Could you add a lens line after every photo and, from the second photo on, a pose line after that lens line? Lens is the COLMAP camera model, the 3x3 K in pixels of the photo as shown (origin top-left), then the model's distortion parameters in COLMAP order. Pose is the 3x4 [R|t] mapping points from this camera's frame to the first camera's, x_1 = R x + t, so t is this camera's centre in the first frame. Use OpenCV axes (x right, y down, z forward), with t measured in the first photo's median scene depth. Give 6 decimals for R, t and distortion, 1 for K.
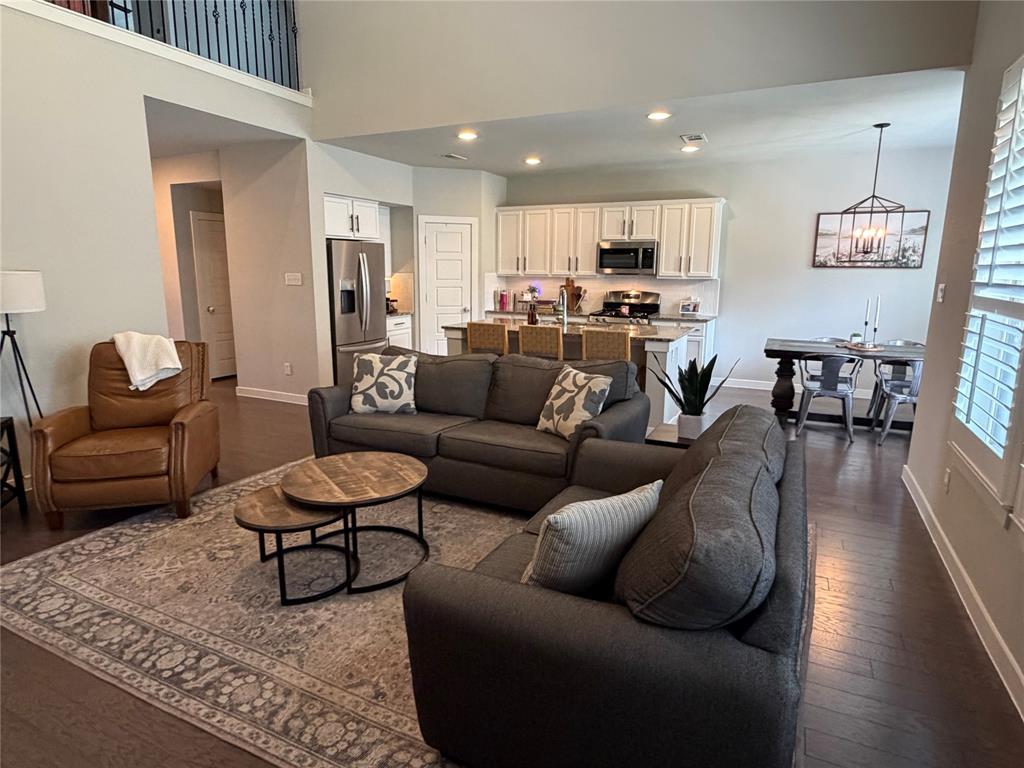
lens RADIAL K [[591.3, 0, 505.9], [0, 591.3, 383.2], [0, 0, 1]] dist [0.005715, -0.001209]
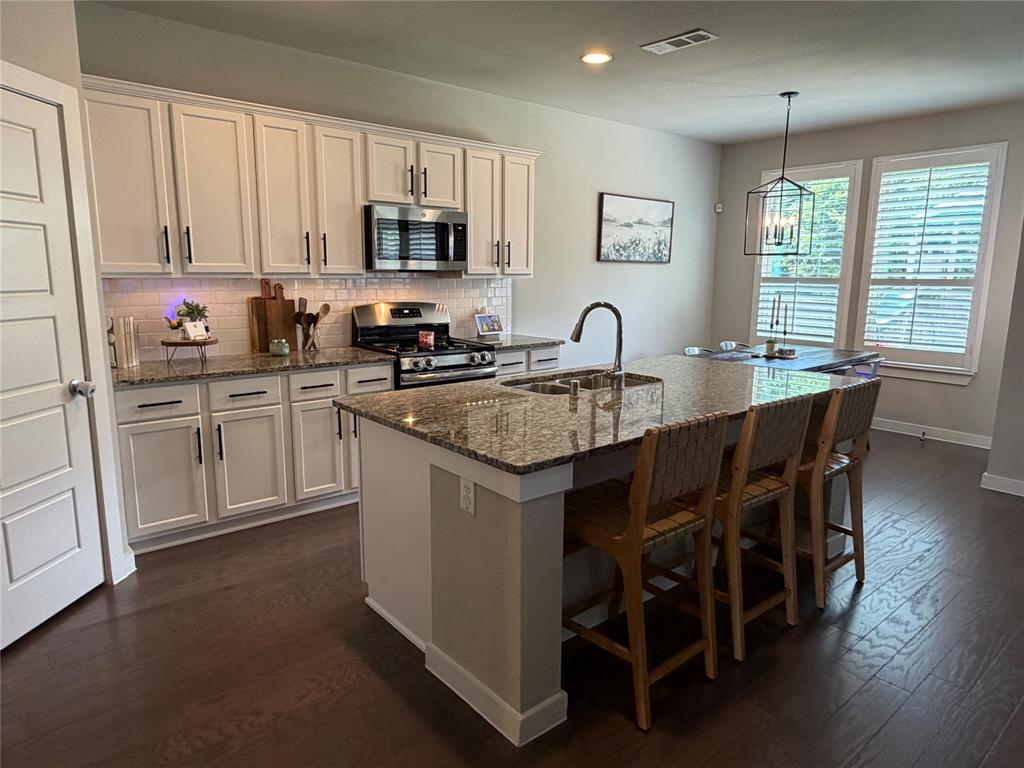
lens RADIAL K [[638.9, 0, 512.0], [0, 638.9, 384.0], [0, 0, 1]] dist [0.001063, -0.000298]
pose [[0.404746, -0.162395, 0.899894, -0.298642], [0.173030, 0.979927, 0.099014, -0.131904], [-0.897909, 0.115633, 0.424721, 0.719247]]
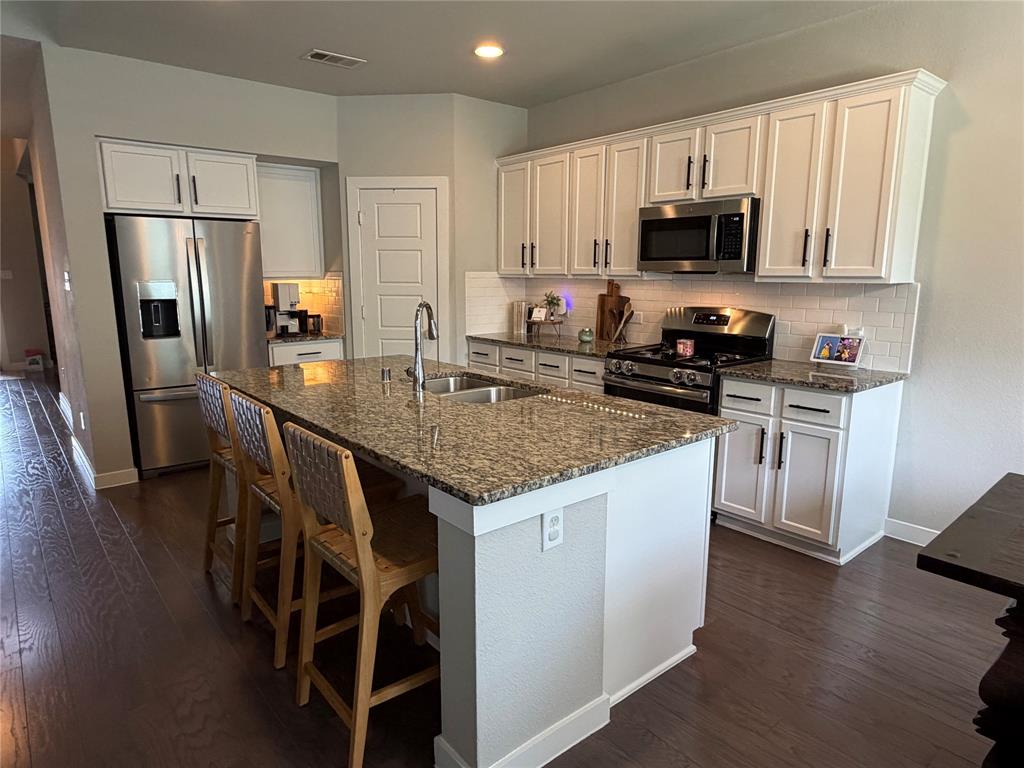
lens RADIAL K [[620.3, 0, 497.0], [0, 620.3, 383.7], [0, 0, 1]] dist [-0.001149, -0.002187]
pose [[0.910778, 0.070011, -0.406918, 0.277554], [-0.076169, 0.997094, 0.001067, -0.087095], [0.405810, 0.030022, 0.913464, 0.502984]]
